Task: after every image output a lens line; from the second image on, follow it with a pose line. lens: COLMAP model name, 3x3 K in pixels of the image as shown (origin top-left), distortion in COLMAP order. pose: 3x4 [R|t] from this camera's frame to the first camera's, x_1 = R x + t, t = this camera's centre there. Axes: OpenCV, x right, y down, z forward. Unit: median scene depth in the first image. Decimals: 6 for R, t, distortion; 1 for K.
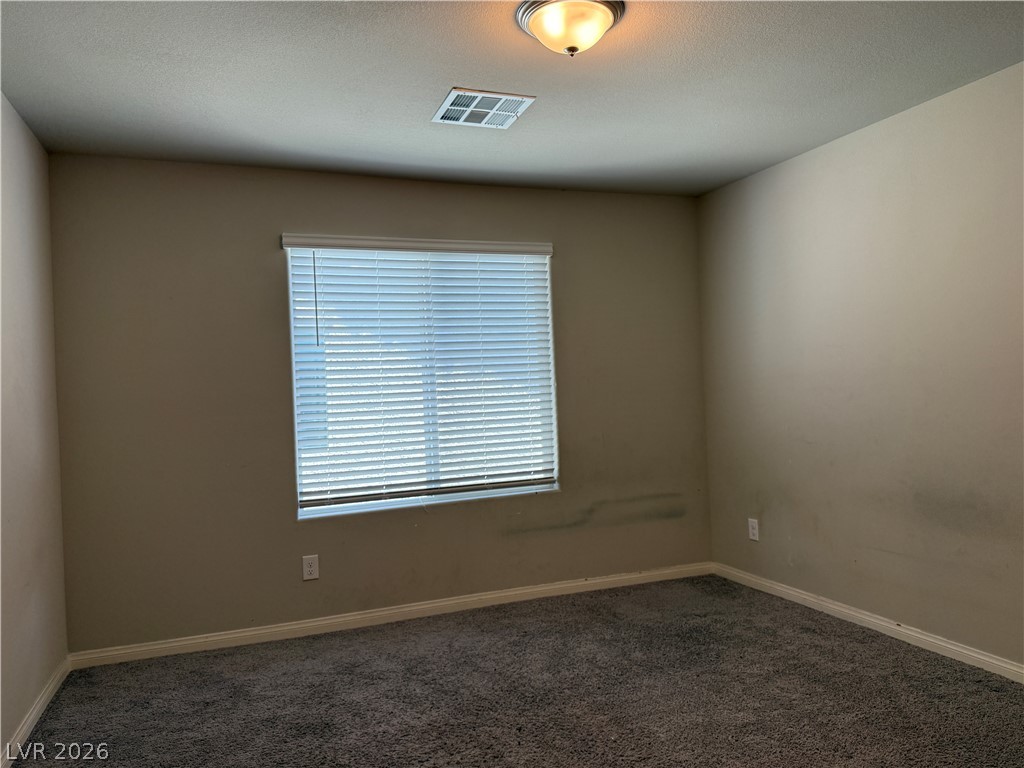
lens RADIAL K [[724.3, 0, 506.3], [0, 724.3, 382.7], [0, 0, 1]] dist [0.030378, -0.049029]
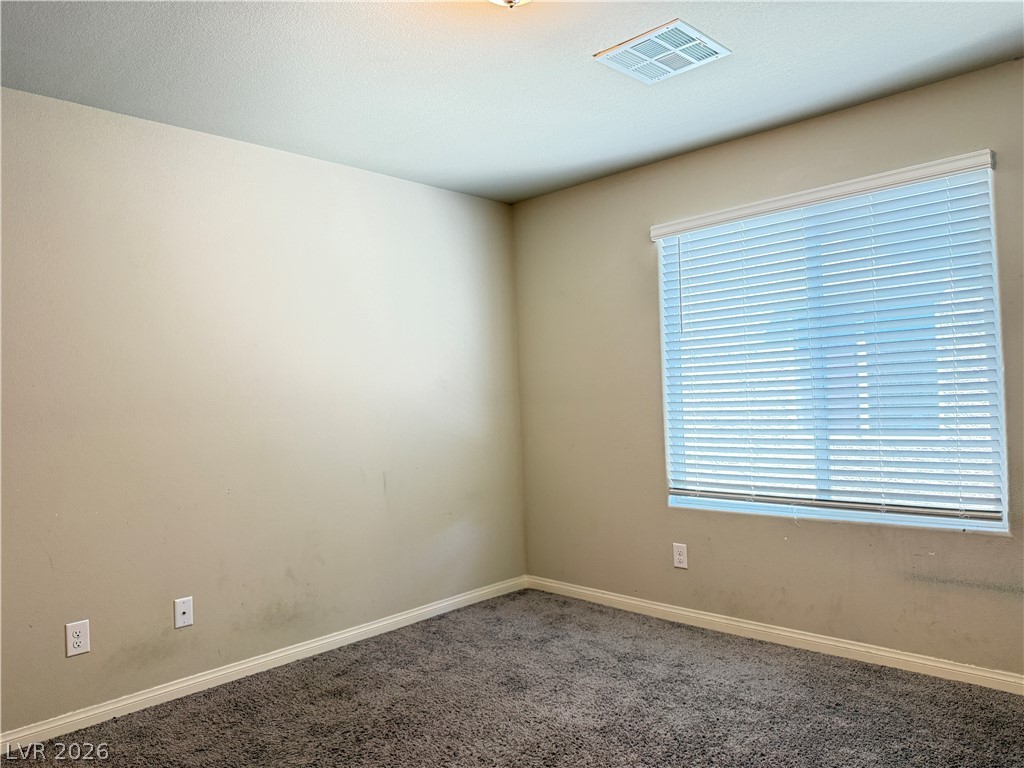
lens RADIAL K [[724.3, 0, 511.8], [0, 724.3, 381.8], [0, 0, 1]] dist [0.030378, -0.049029]
pose [[0.448700, 0.018545, -0.893490, 0.521612], [0.023477, 0.999195, 0.032529, -0.023843], [0.893374, -0.035572, 0.447903, 0.355644]]
